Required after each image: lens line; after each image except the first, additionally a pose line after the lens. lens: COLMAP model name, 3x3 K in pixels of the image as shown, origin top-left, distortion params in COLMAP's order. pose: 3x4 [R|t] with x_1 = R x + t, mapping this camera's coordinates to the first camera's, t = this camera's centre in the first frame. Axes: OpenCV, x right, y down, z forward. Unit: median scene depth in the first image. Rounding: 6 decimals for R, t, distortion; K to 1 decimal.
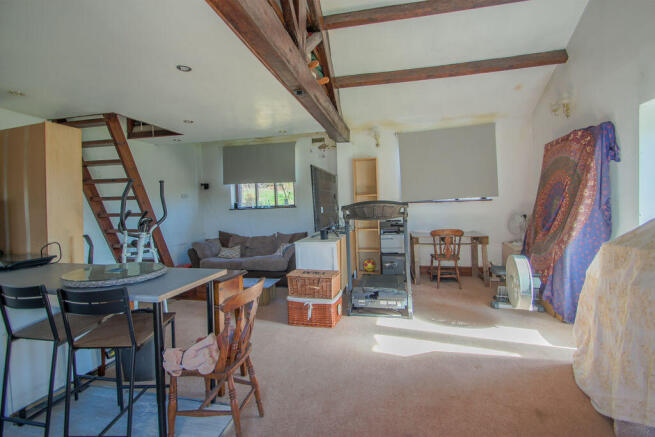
lens RADIAL K [[309.8, 0, 327.1], [0, 309.8, 217.8], [0, 0, 1]] dist [-0.013799, -0.006546]
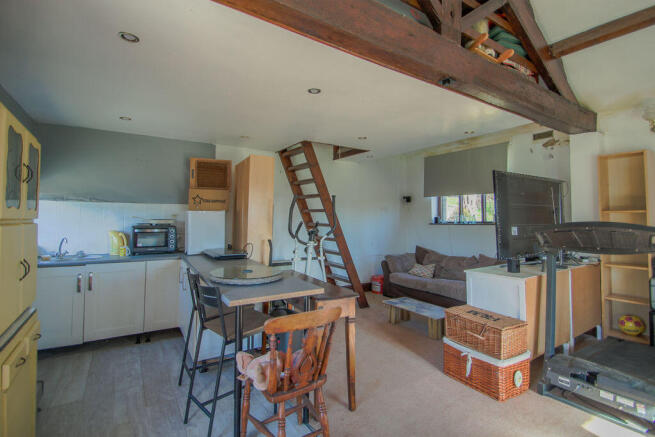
lens RADIAL K [[309.8, 0, 321.5], [0, 309.8, 213.8], [0, 0, 1]] dist [-0.013799, -0.006546]
pose [[0.688918, 0.022066, -0.724504, 0.191503], [-0.058565, 0.997963, -0.025294, -0.020578], [0.722470, 0.059856, 0.688807, 0.174869]]
